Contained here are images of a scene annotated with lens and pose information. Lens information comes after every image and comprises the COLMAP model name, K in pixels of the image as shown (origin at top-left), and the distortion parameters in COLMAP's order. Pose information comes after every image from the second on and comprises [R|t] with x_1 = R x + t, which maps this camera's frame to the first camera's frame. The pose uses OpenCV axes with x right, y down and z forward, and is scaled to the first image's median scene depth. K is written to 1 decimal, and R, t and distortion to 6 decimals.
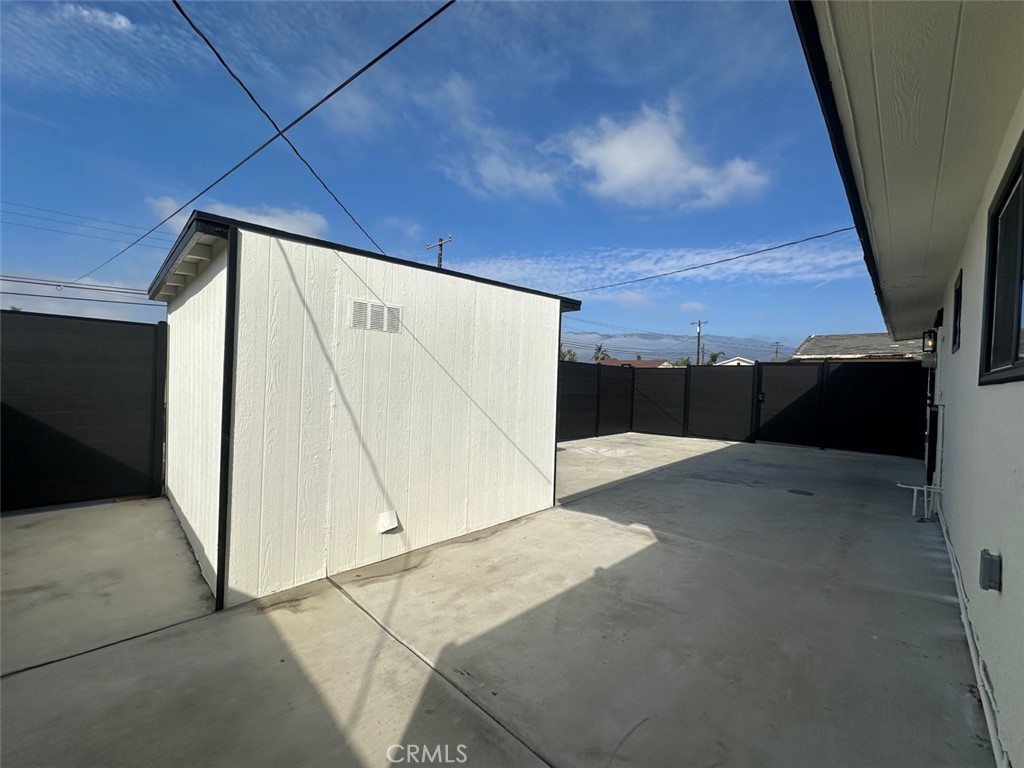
lens RADIAL K [[407.5, 0, 510.1], [0, 407.5, 383.3], [0, 0, 1]] dist [-0.004654, 0.000475]
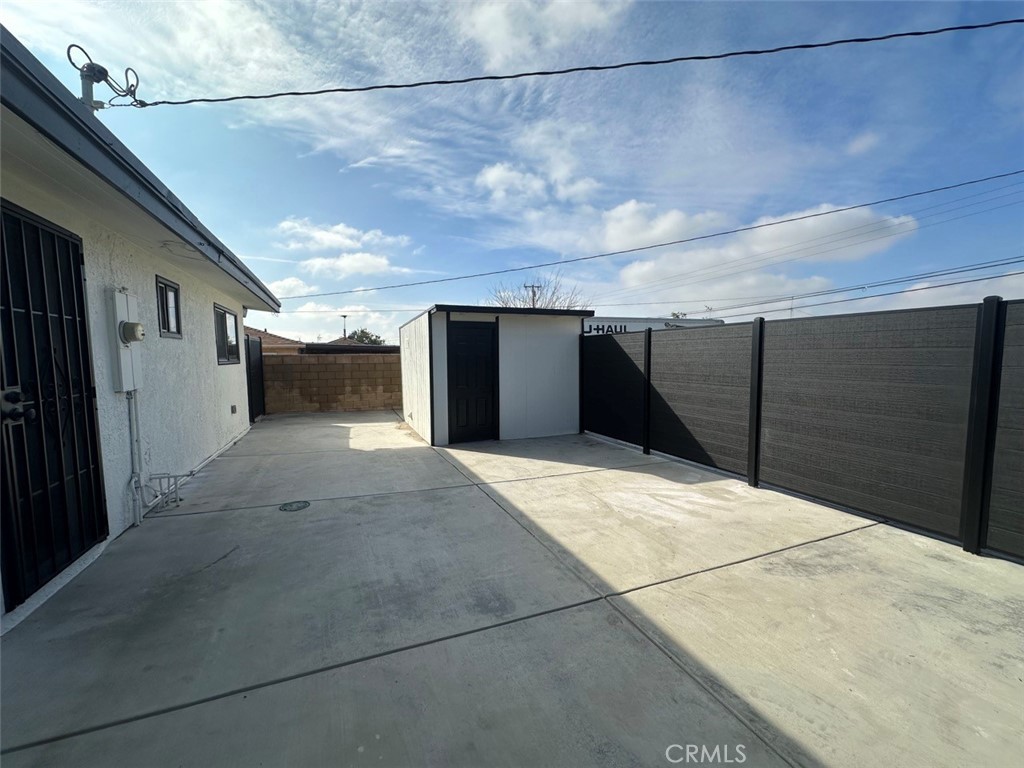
lens RADIAL K [[407.5, 0, 510.1], [0, 407.5, 383.3], [0, 0, 1]] dist [-0.004654, 0.000475]
pose [[-0.379162, 0.033980, -0.924706, 1.655206], [-0.012043, 0.999060, 0.041651, -0.000856], [0.925252, 0.026929, -0.378396, 2.176623]]
